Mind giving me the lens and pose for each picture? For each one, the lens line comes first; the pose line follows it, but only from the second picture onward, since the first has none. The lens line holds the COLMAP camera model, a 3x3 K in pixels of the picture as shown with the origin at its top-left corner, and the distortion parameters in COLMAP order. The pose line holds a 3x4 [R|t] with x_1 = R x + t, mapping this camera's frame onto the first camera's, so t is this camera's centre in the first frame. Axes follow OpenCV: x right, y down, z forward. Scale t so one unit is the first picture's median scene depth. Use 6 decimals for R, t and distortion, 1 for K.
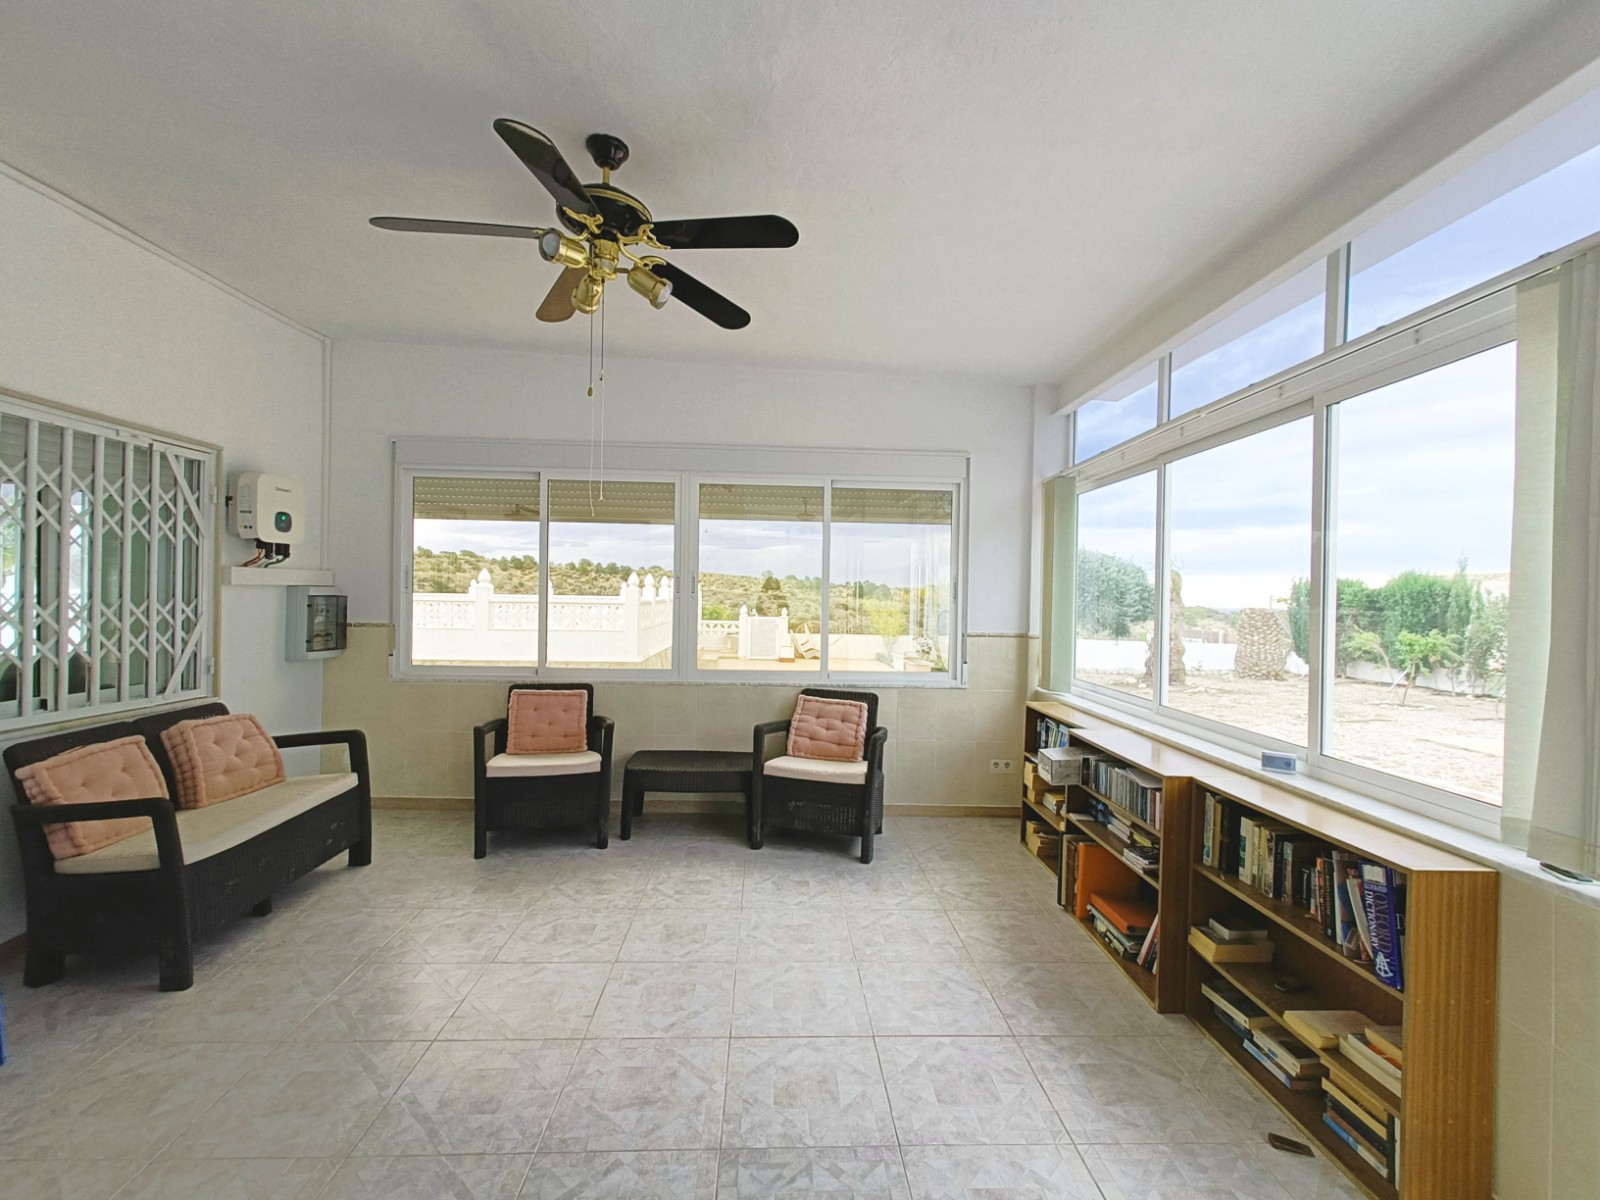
lens RADIAL K [[718.2, 0, 803.2], [0, 718.2, 599.9], [0, 0, 1]] dist [0.003809, -0.000416]
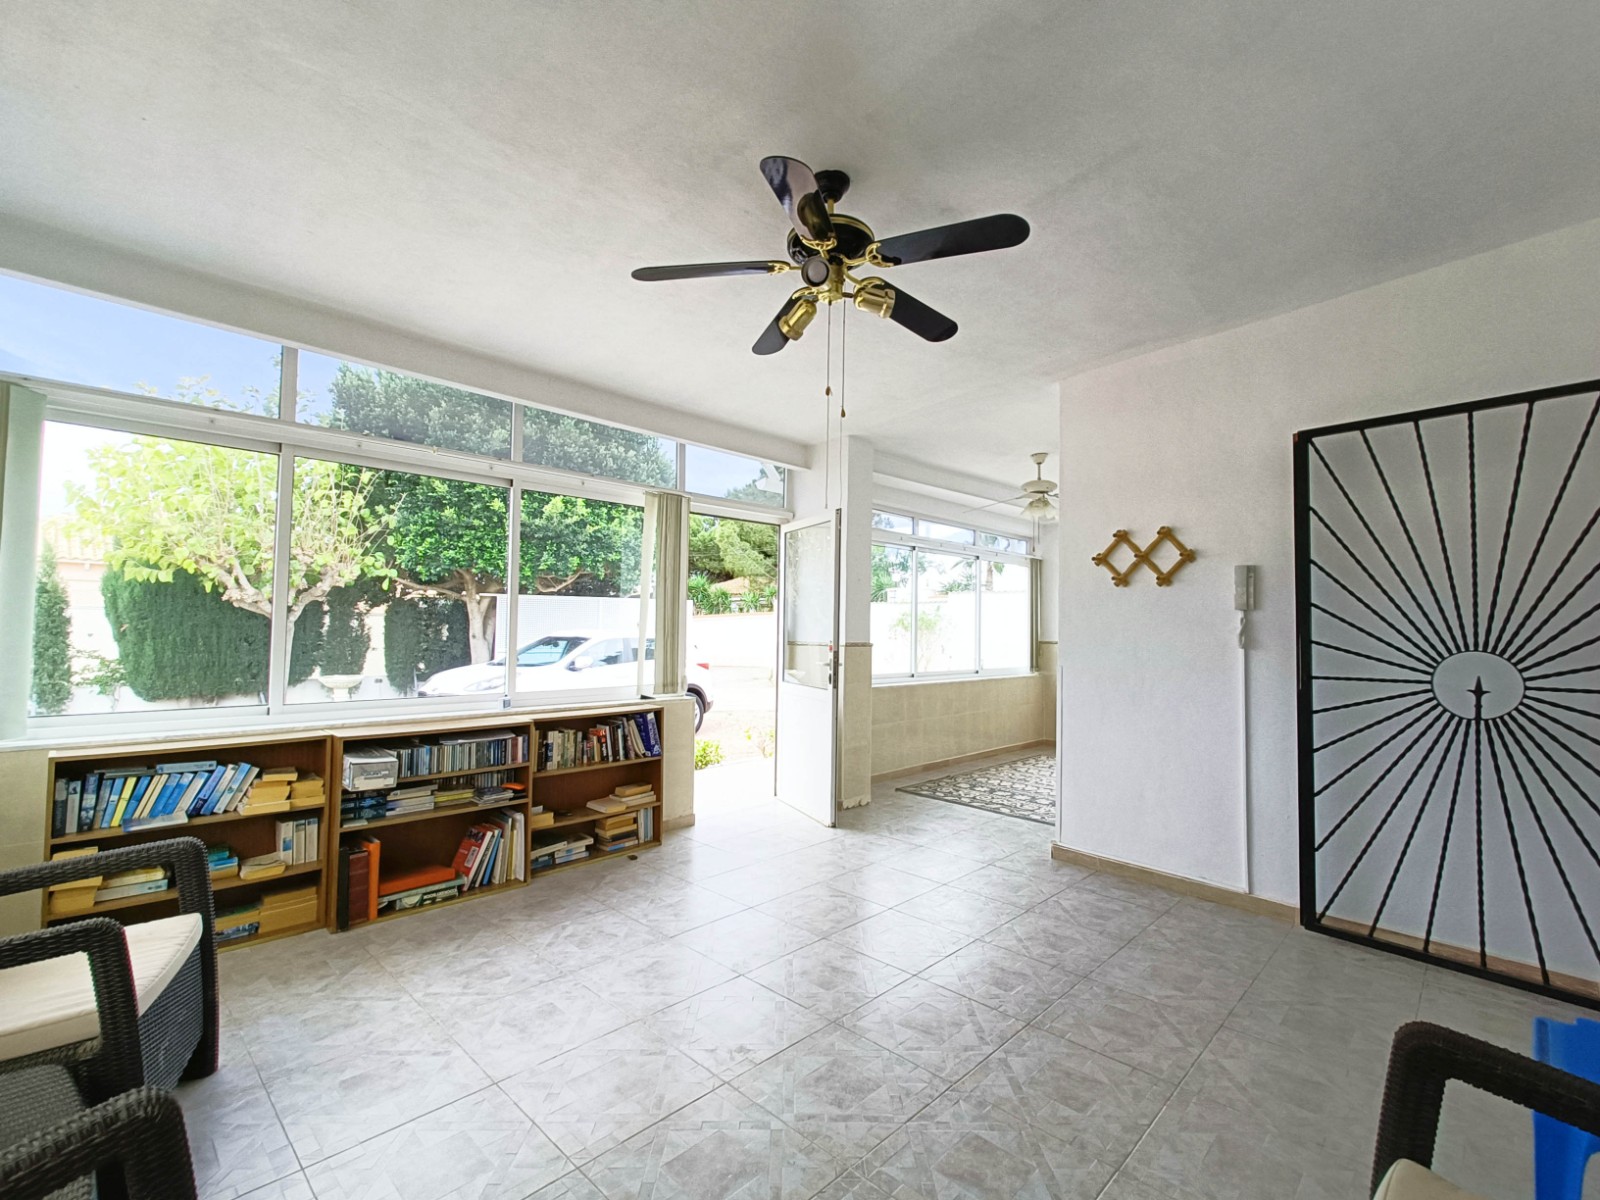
lens RADIAL K [[718.2, 0, 803.2], [0, 718.2, 599.9], [0, 0, 1]] dist [0.003809, -0.000416]
pose [[-0.682490, -0.001294, 0.730894, -0.532918], [-0.022100, 0.999578, -0.018867, 0.006890], [-0.730561, -0.029029, -0.682230, 0.904377]]
